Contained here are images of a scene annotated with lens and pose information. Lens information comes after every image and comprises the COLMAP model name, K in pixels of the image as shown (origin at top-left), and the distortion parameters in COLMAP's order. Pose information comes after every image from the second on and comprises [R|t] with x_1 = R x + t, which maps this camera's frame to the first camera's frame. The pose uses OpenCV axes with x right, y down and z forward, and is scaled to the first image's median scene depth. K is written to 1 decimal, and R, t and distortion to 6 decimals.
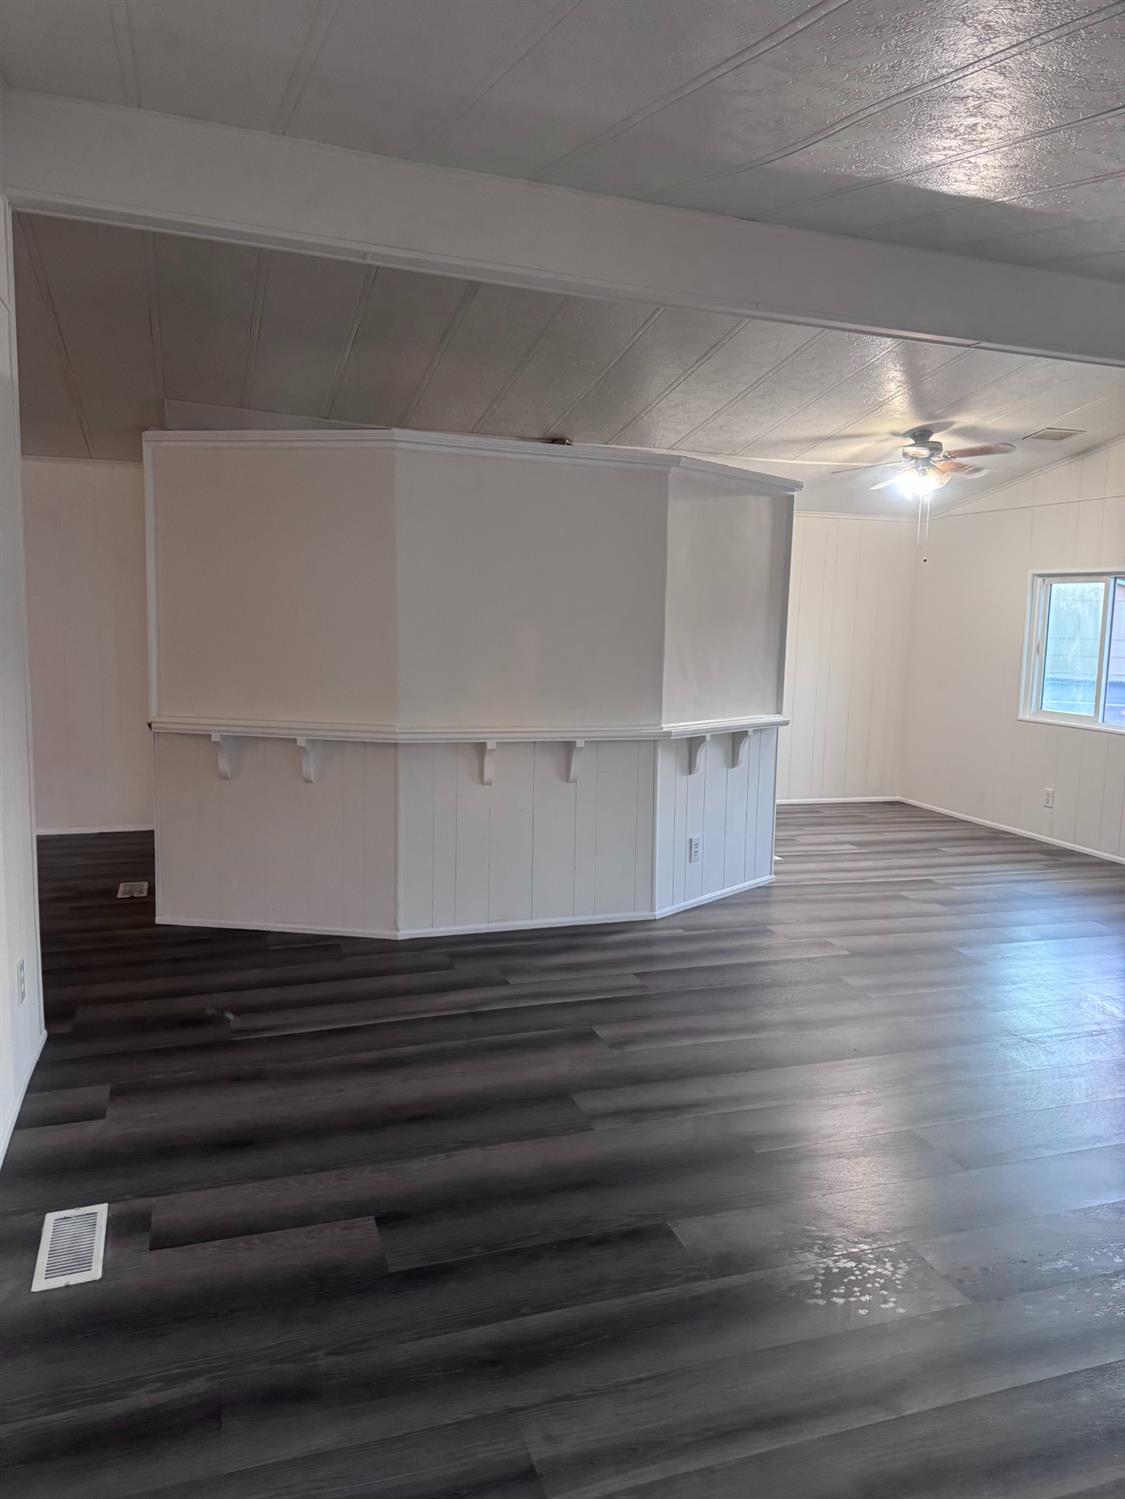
lens RADIAL K [[1042.0, 0, 558.6], [0, 1042.0, 743.0], [0, 0, 1]] dist [0.089817, -0.155071]
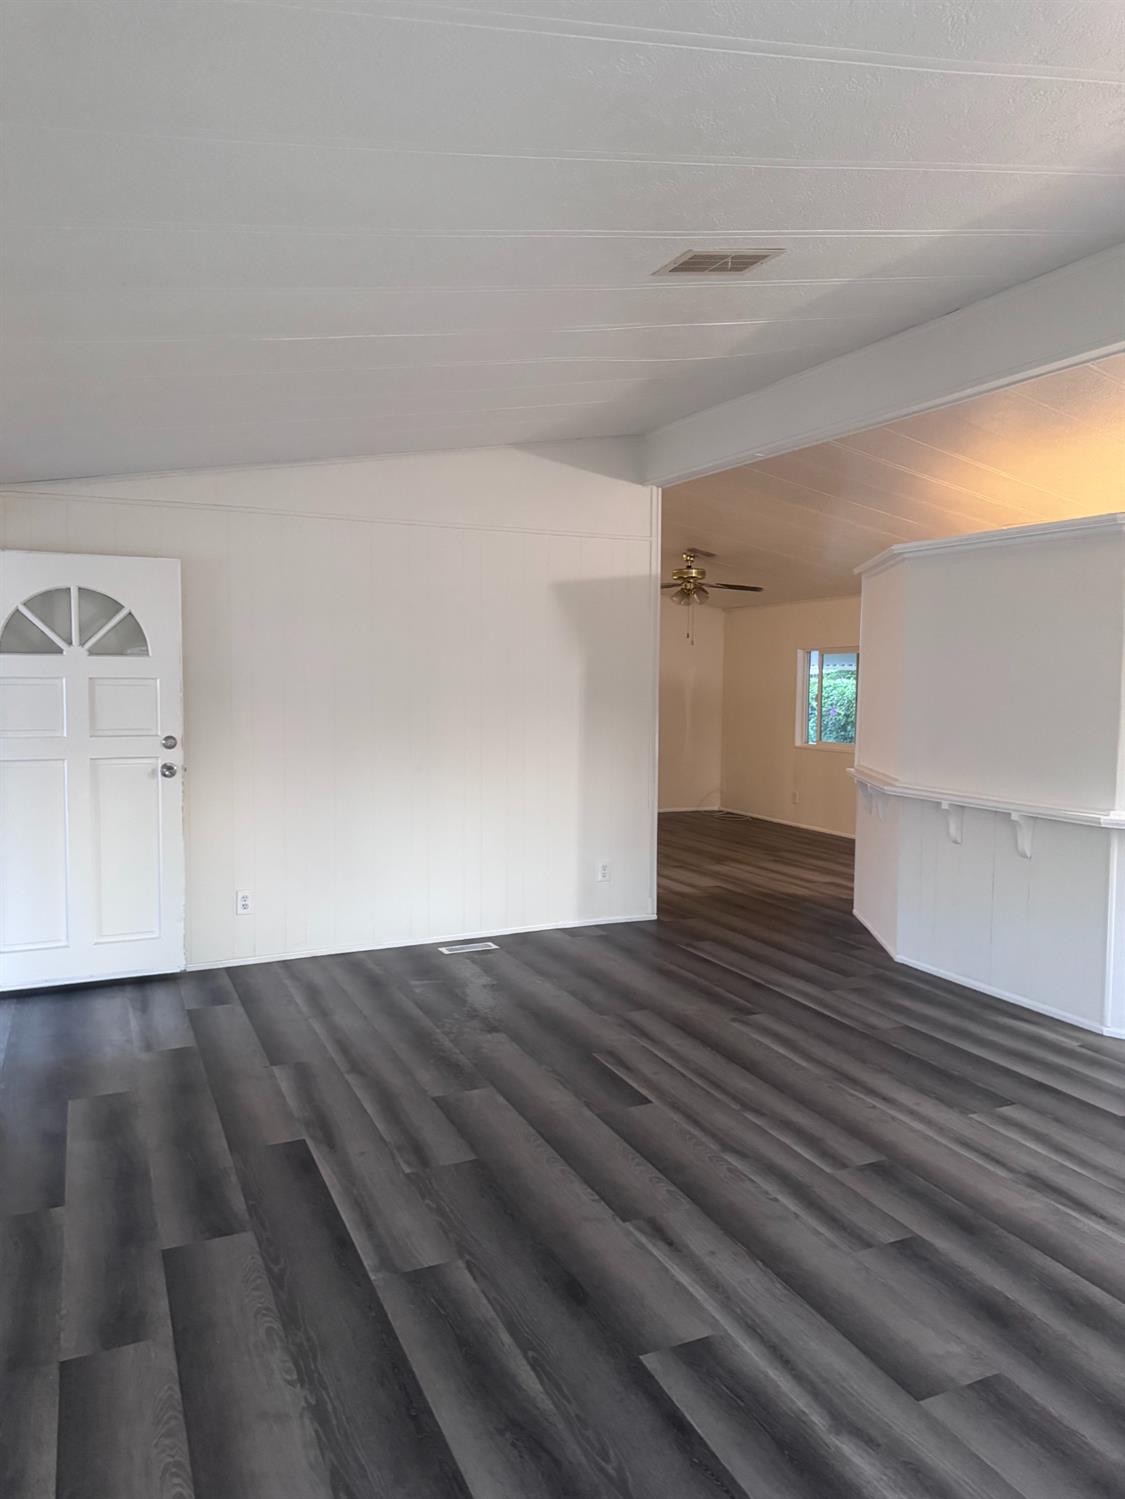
lens RADIAL K [[1042.0, 0, 558.6], [0, 1042.0, 743.0], [0, 0, 1]] dist [0.089817, -0.155071]
pose [[0.092655, 0.041401, -0.994837, 1.094092], [-0.125847, 0.991610, 0.029546, -0.050603], [0.987713, 0.122460, 0.097088, 0.516494]]
